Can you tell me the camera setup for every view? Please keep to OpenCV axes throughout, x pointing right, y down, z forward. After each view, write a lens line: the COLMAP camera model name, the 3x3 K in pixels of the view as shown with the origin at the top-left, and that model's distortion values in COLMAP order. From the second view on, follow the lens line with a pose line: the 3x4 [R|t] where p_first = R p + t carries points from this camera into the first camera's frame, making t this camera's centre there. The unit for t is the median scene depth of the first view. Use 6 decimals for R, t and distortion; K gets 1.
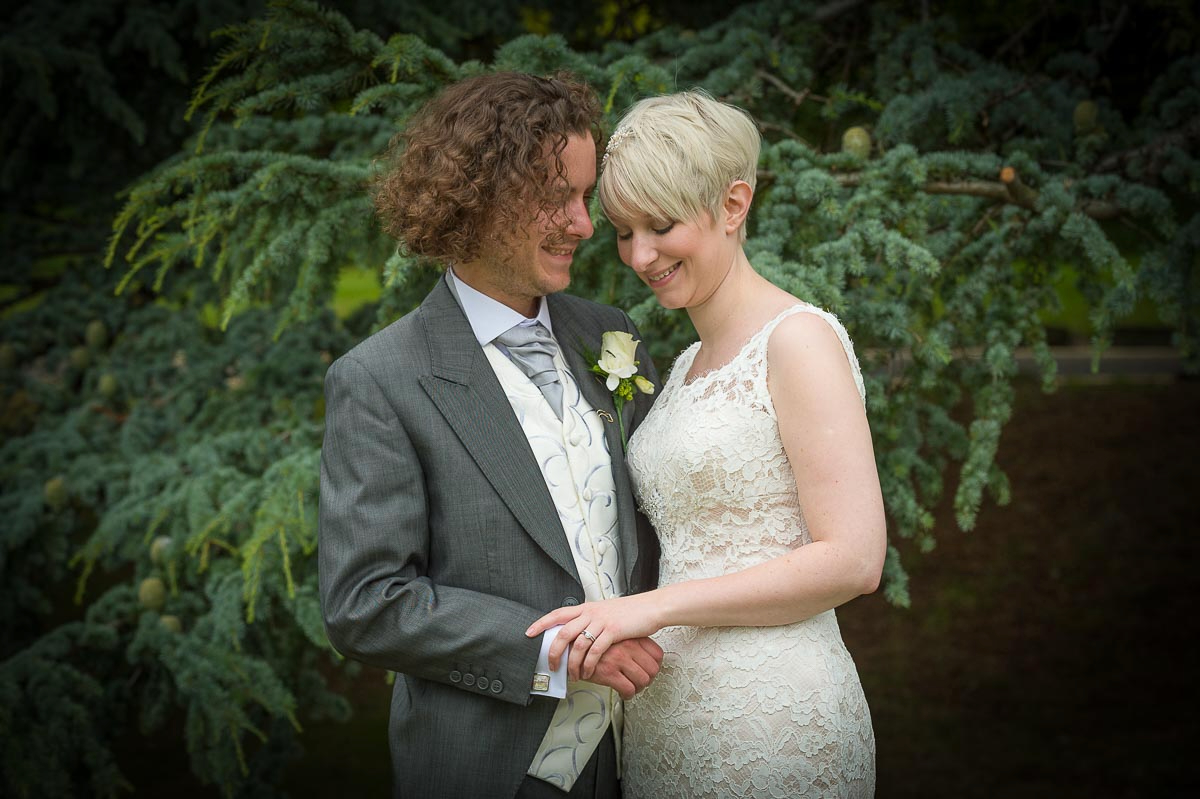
lens RADIAL K [[3534.0, 0, 599.4], [0, 3534.0, 399.4], [0, 0, 1]] dist [0.042297, 0.000000]
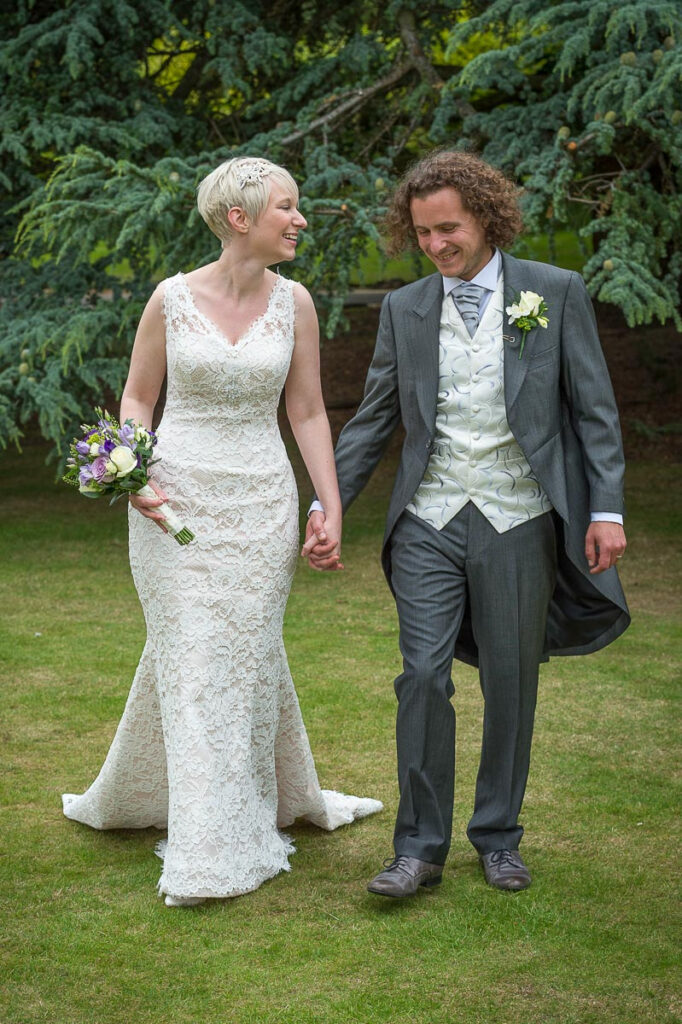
lens RADIAL K [[2064.5, 0, 342.3], [0, 2064.5, 510.9], [0, 0, 1]] dist [-0.174003, 0.000000]
pose [[0.998418, -0.006807, 0.055806, 0.021040], [0.001545, 0.995590, 0.093798, 0.018077], [-0.056198, -0.093563, 0.994026, -0.523009]]
